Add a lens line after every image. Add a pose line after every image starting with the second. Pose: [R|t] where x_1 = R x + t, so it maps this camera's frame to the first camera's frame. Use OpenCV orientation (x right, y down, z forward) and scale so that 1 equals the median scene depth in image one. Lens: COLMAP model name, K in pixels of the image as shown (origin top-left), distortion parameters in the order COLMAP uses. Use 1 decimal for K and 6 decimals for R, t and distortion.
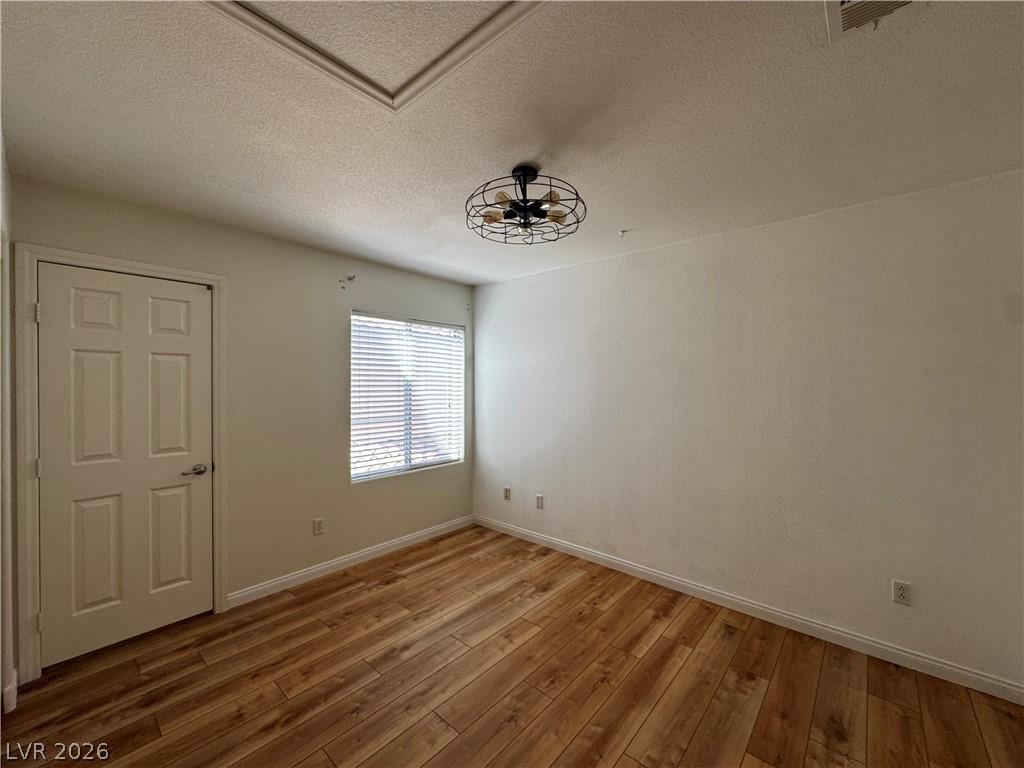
lens RADIAL K [[410.9, 0, 511.0], [0, 410.9, 384.6], [0, 0, 1]] dist [-0.002785, -0.000337]
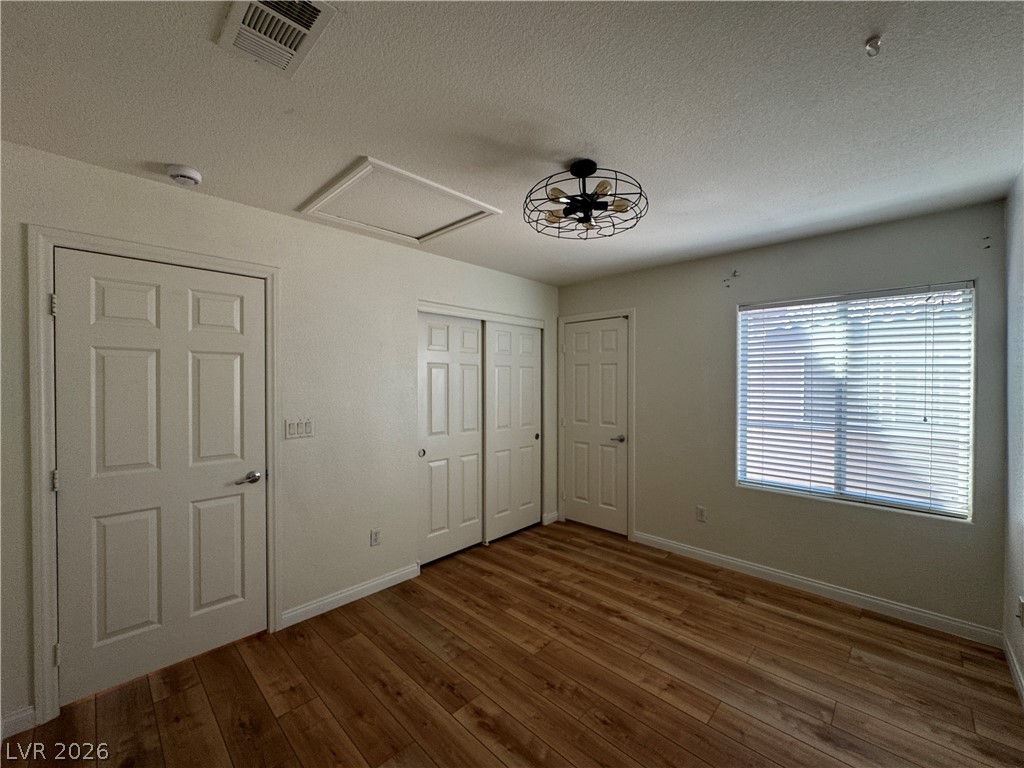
lens RADIAL K [[410.9, 0, 511.0], [0, 410.9, 384.6], [0, 0, 1]] dist [-0.002785, -0.000337]
pose [[-0.052010, 0.005065, -0.998634, 0.783021], [-0.007632, 0.999956, 0.005469, 0.001329], [0.998617, 0.007906, -0.051969, 0.670731]]
